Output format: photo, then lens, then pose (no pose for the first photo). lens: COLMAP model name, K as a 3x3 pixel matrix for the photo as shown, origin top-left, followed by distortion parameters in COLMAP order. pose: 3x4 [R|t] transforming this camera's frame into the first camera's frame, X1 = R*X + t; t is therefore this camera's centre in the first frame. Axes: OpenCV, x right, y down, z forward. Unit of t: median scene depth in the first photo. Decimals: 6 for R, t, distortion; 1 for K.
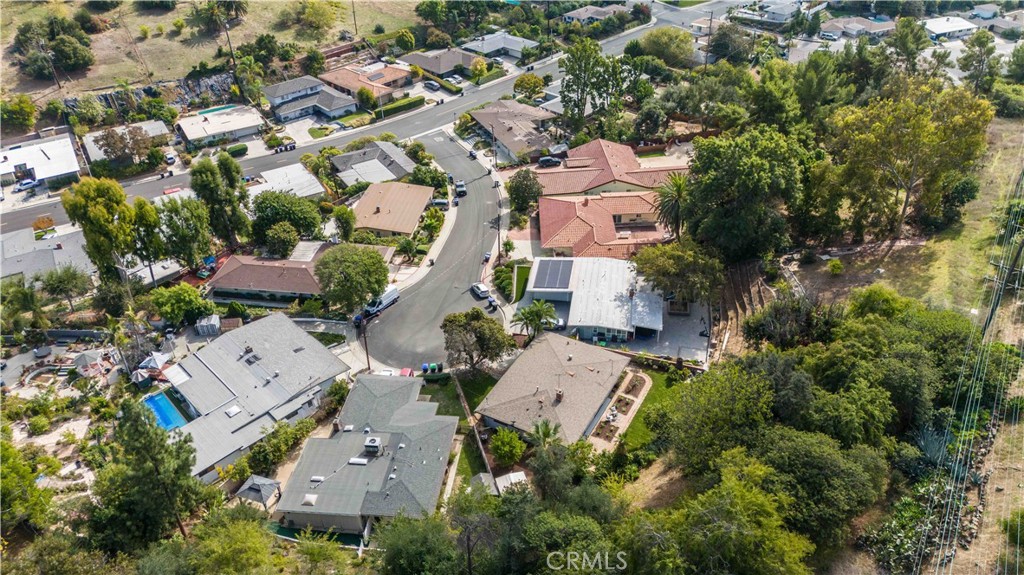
lens RADIAL K [[763.8, 0, 512.0], [0, 763.8, 287.5], [0, 0, 1]] dist [0.092983, -0.112368]
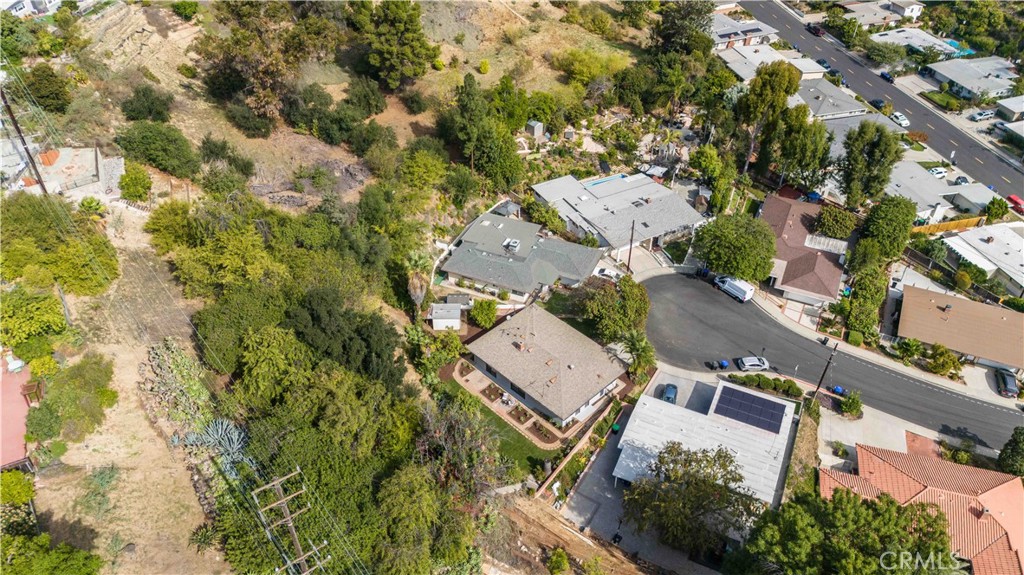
lens RADIAL K [[763.8, 0, 512.0], [0, 763.8, 287.5], [0, 0, 1]] dist [0.092983, -0.112368]
pose [[-0.279597, 0.613708, -0.738368, 0.710205], [-0.539429, 0.535776, 0.649585, -0.523676], [0.794256, 0.579919, 0.181250, 0.659089]]
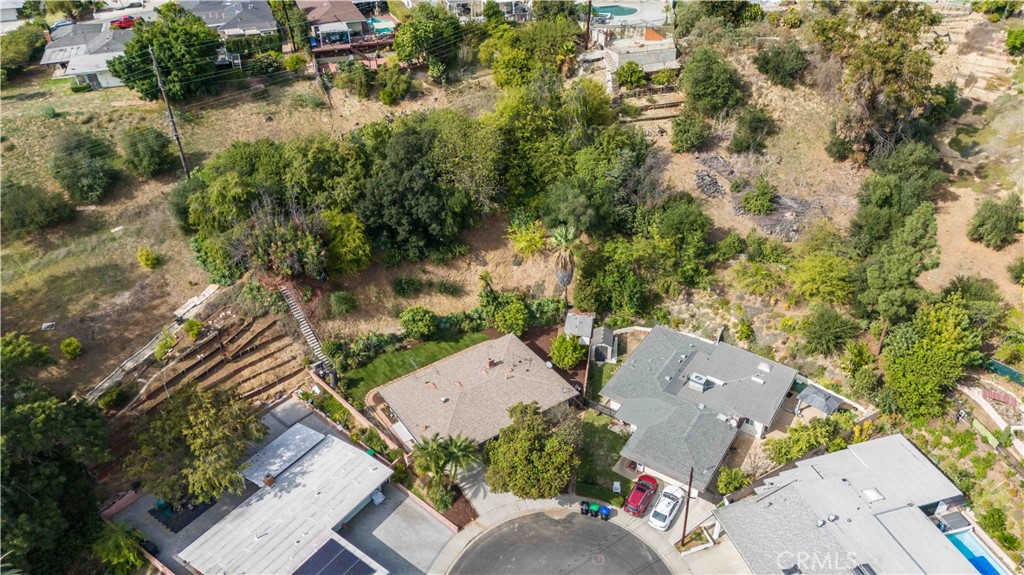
lens RADIAL K [[763.8, 0, 512.0], [0, 763.8, 287.5], [0, 0, 1]] dist [0.092983, -0.112368]
pose [[-0.893580, -0.226184, 0.387756, -0.260024], [0.277496, 0.400656, 0.873196, -0.608014], [-0.352860, 0.887871, -0.295254, 1.039402]]
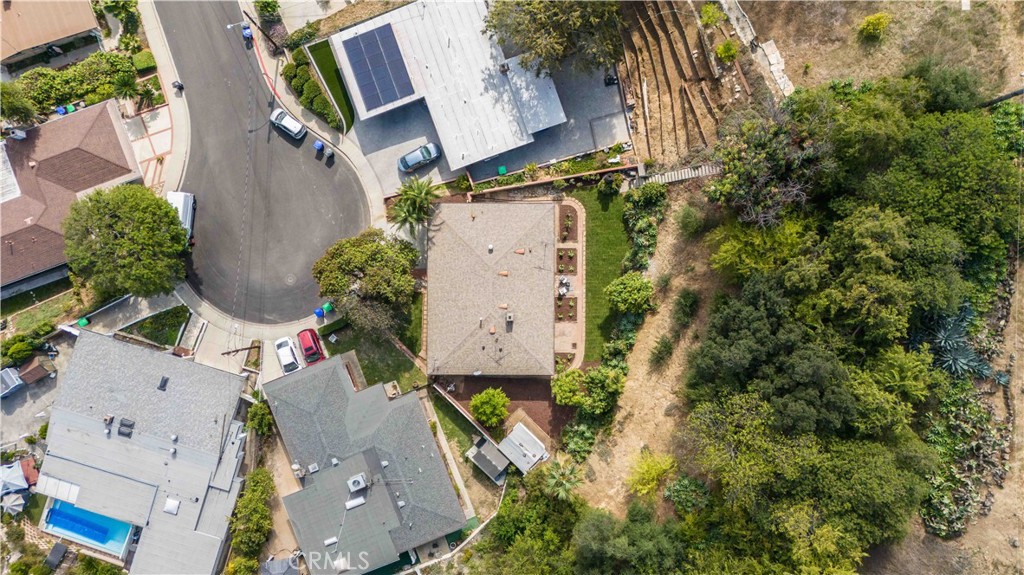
lens RADIAL K [[763.8, 0, 512.0], [0, 763.8, 287.5], [0, 0, 1]] dist [0.092983, -0.112368]
pose [[0.874181, -0.485590, 0.003218, 0.068525], [0.276545, 0.503273, 0.818681, -0.492654], [-0.399163, -0.714786, 0.574239, 0.479096]]
